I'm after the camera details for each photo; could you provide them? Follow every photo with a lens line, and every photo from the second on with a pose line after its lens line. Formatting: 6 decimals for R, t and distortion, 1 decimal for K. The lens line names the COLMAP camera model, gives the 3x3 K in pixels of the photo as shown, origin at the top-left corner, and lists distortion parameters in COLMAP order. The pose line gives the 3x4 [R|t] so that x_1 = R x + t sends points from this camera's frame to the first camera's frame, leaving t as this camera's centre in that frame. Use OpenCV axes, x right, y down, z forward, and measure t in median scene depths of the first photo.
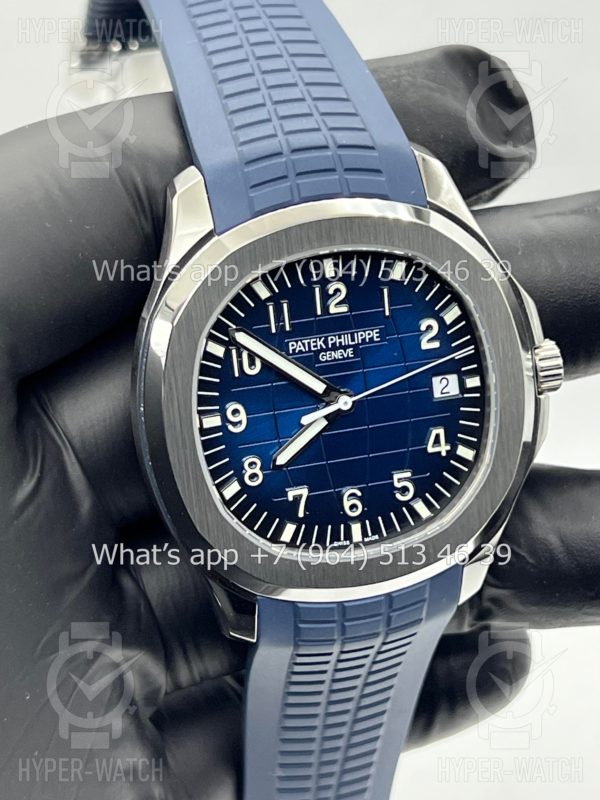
lens RADIAL K [[1900.3, 0, 299.2], [0, 1900.3, 397.5], [0, 0, 1]] dist [0.261121, 0.000000]
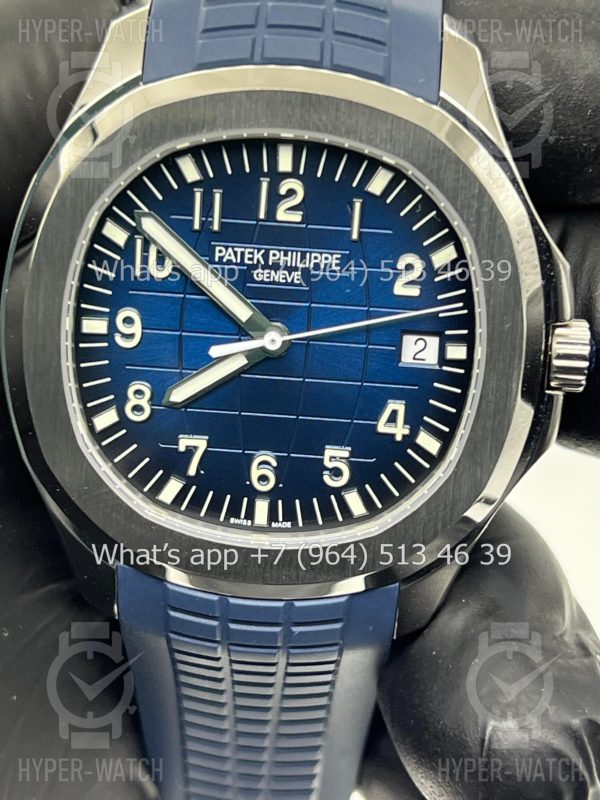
lens RADIAL K [[1900.3, 0, 299.7], [0, 1900.3, 401.9], [0, 0, 1]] dist [0.261121, 0.000000]
pose [[0.942876, 0.220545, -0.249689, 0.226911], [-0.214410, 0.975366, 0.051866, -0.014846], [0.254977, 0.004632, 0.966936, 0.272762]]
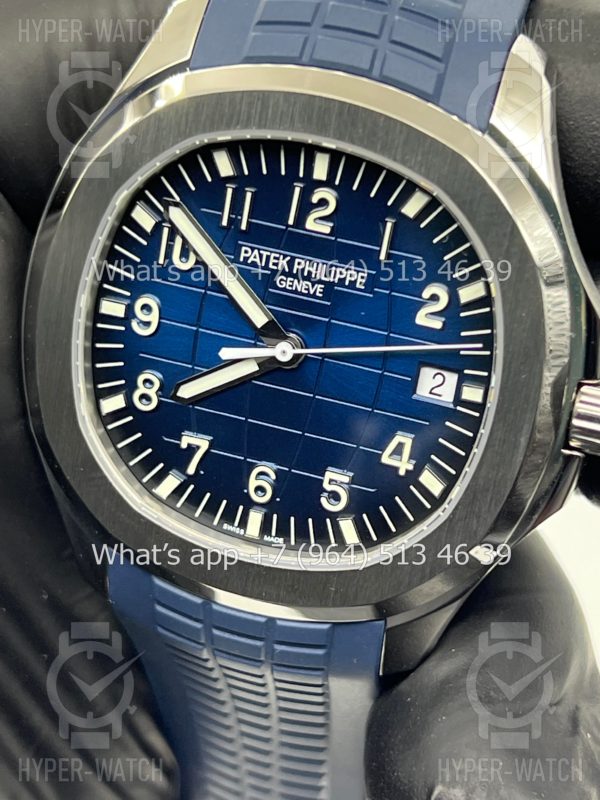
lens RADIAL K [[1900.3, 0, 302.6], [0, 1900.3, 400.3], [0, 0, 1]] dist [0.261121, 0.000000]
pose [[0.832444, 0.375641, -0.407345, 0.330959], [-0.346491, 0.926564, 0.146365, -0.088253], [0.432412, 0.019301, 0.901469, 0.348328]]
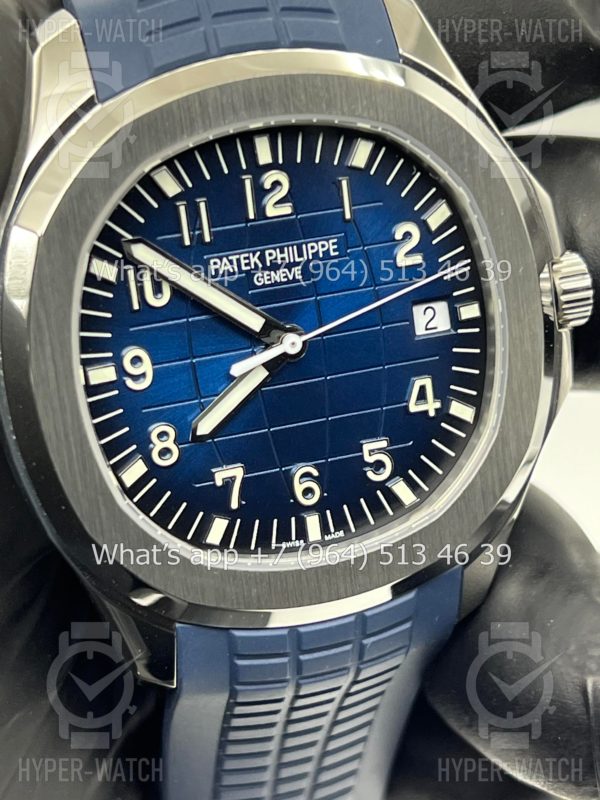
lens RADIAL K [[1900.3, 0, 296.4], [0, 1900.3, 400.6], [0, 0, 1]] dist [0.261121, 0.000000]
pose [[0.998699, -0.031135, 0.040377, -0.003410], [0.031509, 0.999466, -0.008677, 0.029858], [-0.040086, 0.009938, 0.999147, 0.295640]]
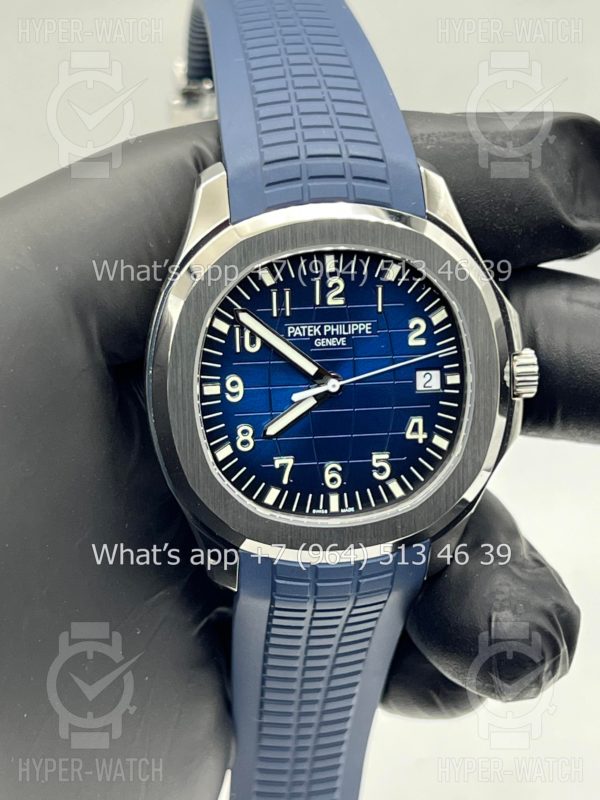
lens RADIAL K [[1900.3, 0, 301.9], [0, 1900.3, 406.6], [0, 0, 1]] dist [0.261121, 0.000000]
pose [[0.991163, 0.100446, -0.086645, 0.103319], [-0.101094, 0.994872, -0.003112, 0.020339], [0.085889, 0.011844, 0.996234, -0.112693]]
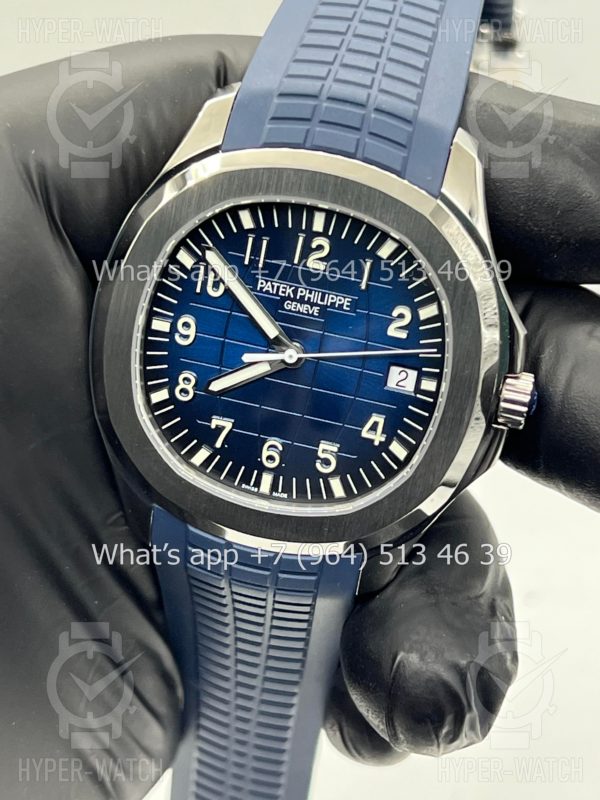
lens RADIAL K [[1900.3, 0, 295.8], [0, 1900.3, 391.9], [0, 0, 1]] dist [0.261121, 0.000000]
pose [[0.873727, 0.360702, -0.326335, 0.355653], [-0.349065, 0.932191, 0.095779, -0.075405], [0.338754, 0.030228, 0.940389, 0.067592]]
